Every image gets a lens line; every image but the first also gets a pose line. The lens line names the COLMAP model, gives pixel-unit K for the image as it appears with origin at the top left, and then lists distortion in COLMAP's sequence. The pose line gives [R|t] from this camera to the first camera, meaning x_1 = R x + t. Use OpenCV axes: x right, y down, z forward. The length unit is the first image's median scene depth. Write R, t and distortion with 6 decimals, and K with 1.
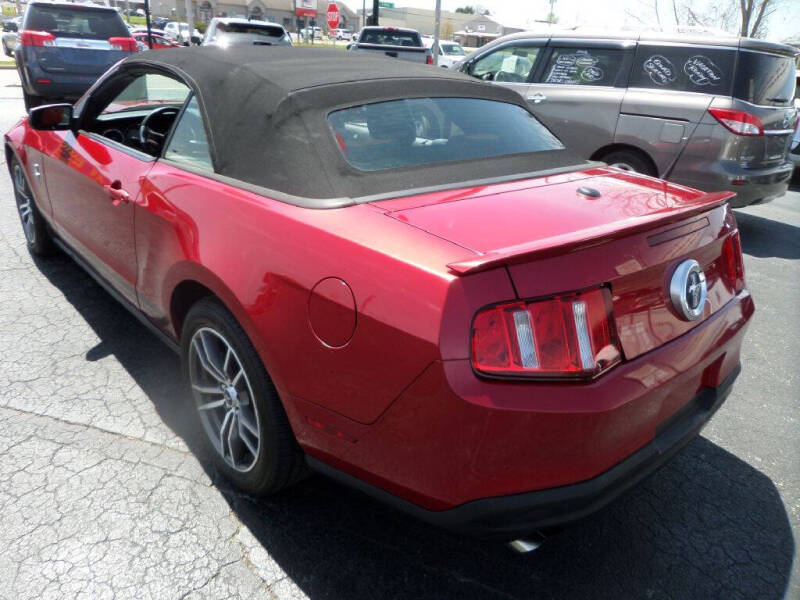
lens RADIAL K [[561.5, 0, 400.0], [0, 561.5, 300.0], [0, 0, 1]] dist [-0.008661, -0.001651]
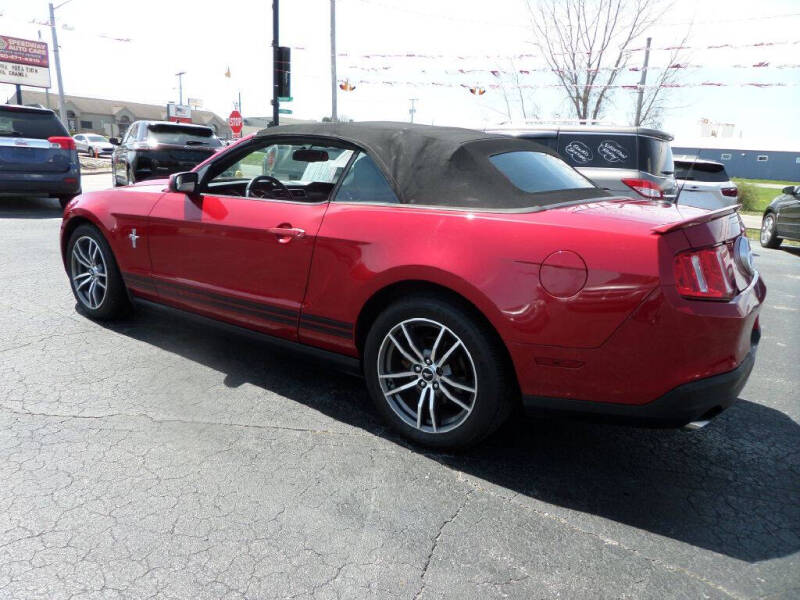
lens RADIAL K [[559.5, 0, 400.0], [0, 559.5, 300.0], [0, 0, 1]] dist [-0.002917, 0.002137]
pose [[0.975428, -0.069364, 0.209113, -0.237107], [0.102721, 0.982852, -0.153135, 0.074902], [-0.194905, 0.170852, 0.965827, -0.092867]]
